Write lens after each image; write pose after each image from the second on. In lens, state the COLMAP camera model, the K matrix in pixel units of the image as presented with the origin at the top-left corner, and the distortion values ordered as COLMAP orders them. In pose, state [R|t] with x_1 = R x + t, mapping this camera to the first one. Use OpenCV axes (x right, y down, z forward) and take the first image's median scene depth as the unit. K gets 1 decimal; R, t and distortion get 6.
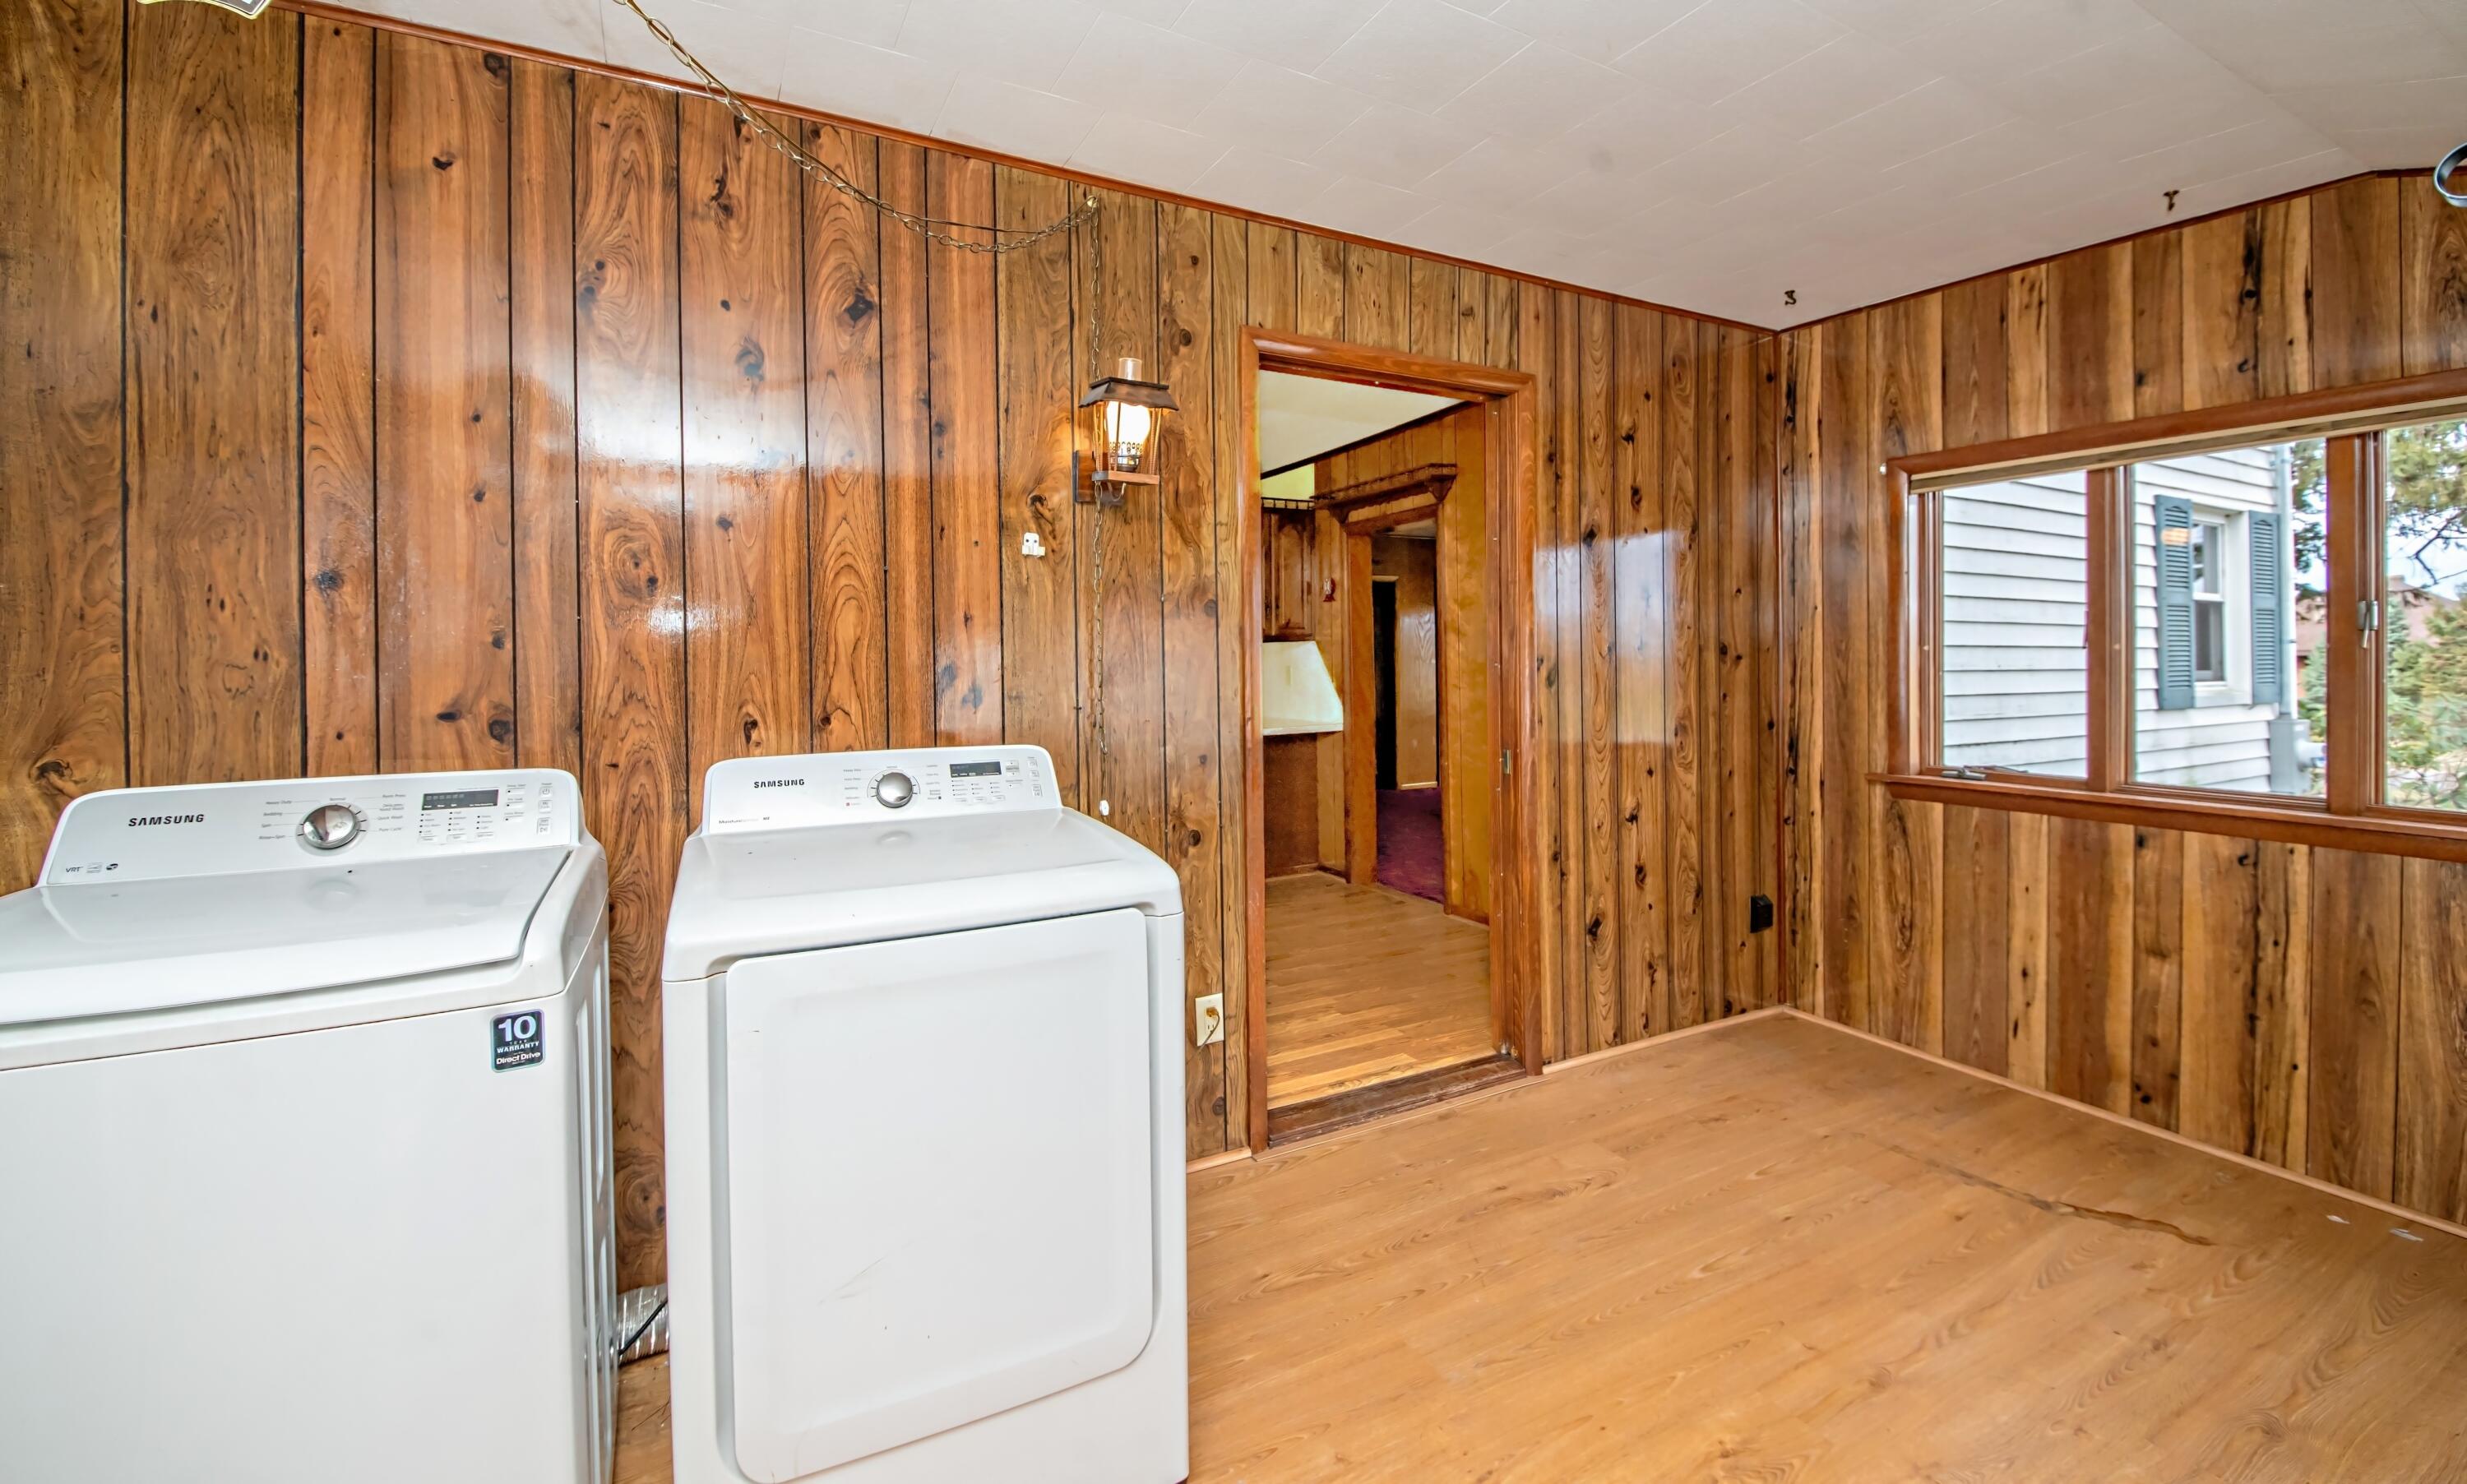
lens RADIAL K [[1023.7, 0, 1233.9], [0, 1023.7, 660.5], [0, 0, 1]] dist [0.028068, -0.020781]
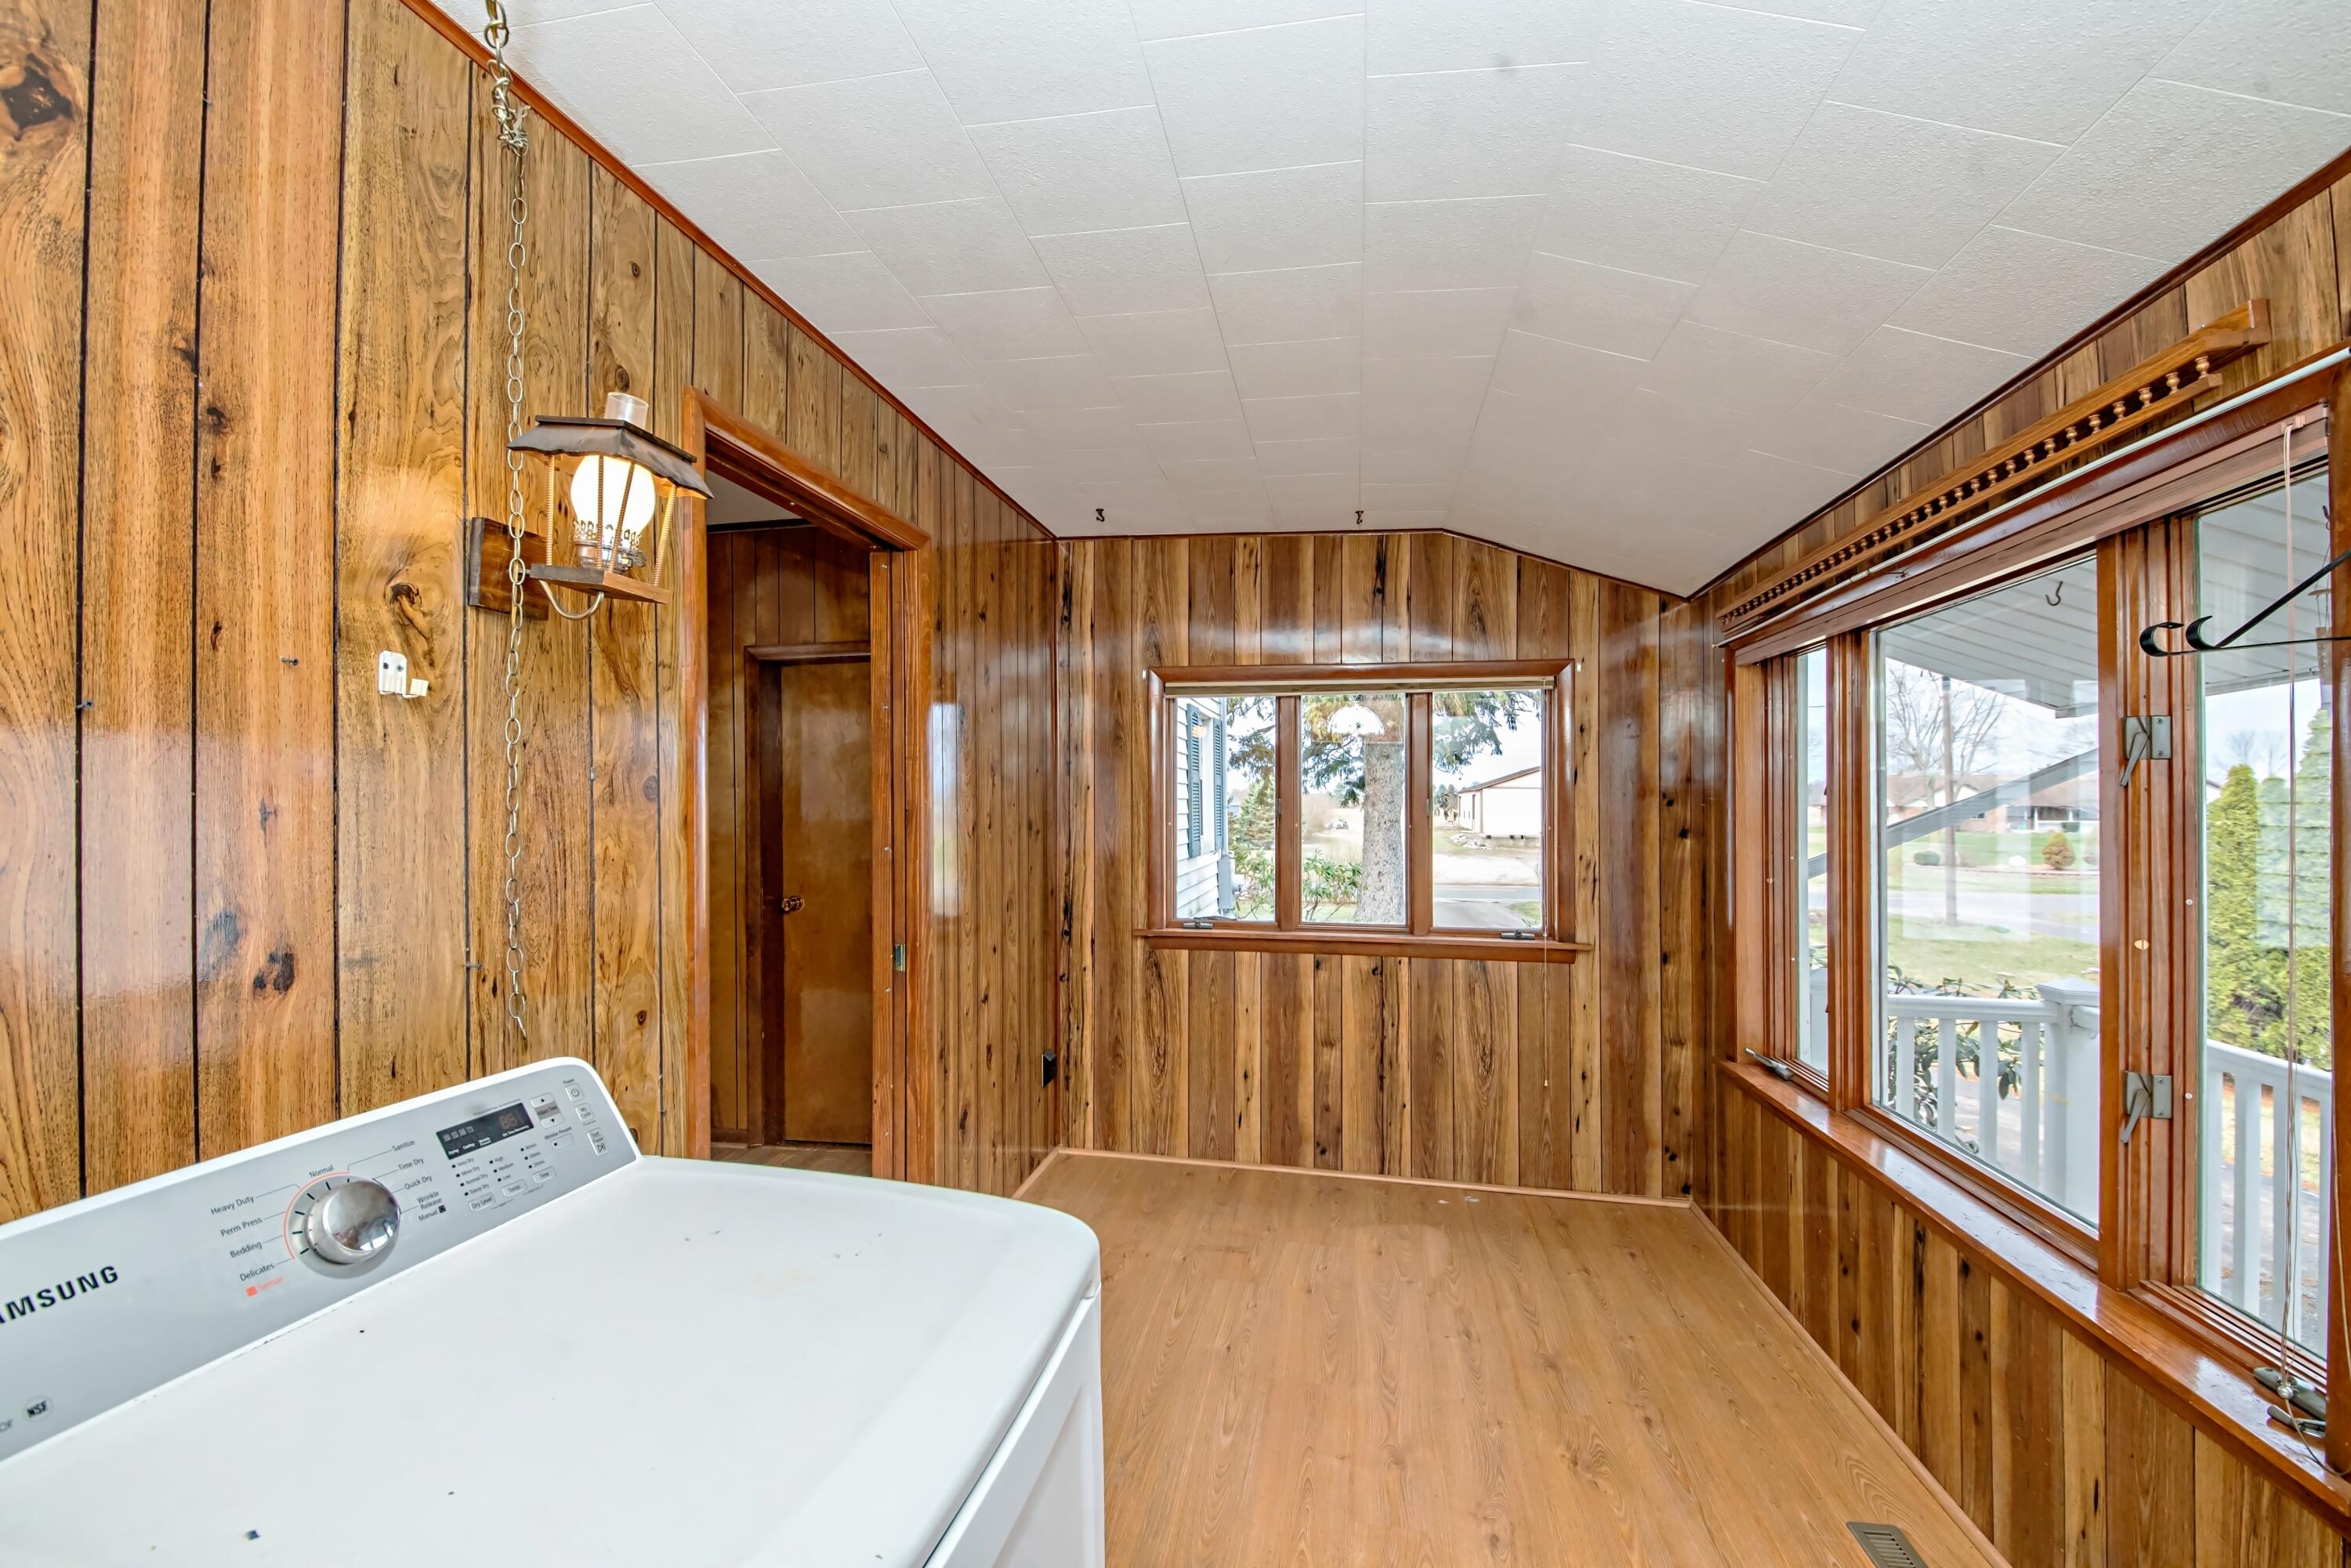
lens RADIAL K [[999.9, 0, 1175.5], [0, 999.9, 784.0], [0, 0, 1]] dist [0.030276, -0.034416]
pose [[0.625301, 0.020061, 0.780126, -0.309299], [-0.003868, 0.999737, -0.022608, -0.039194], [-0.780374, 0.011120, 0.625214, 0.305042]]
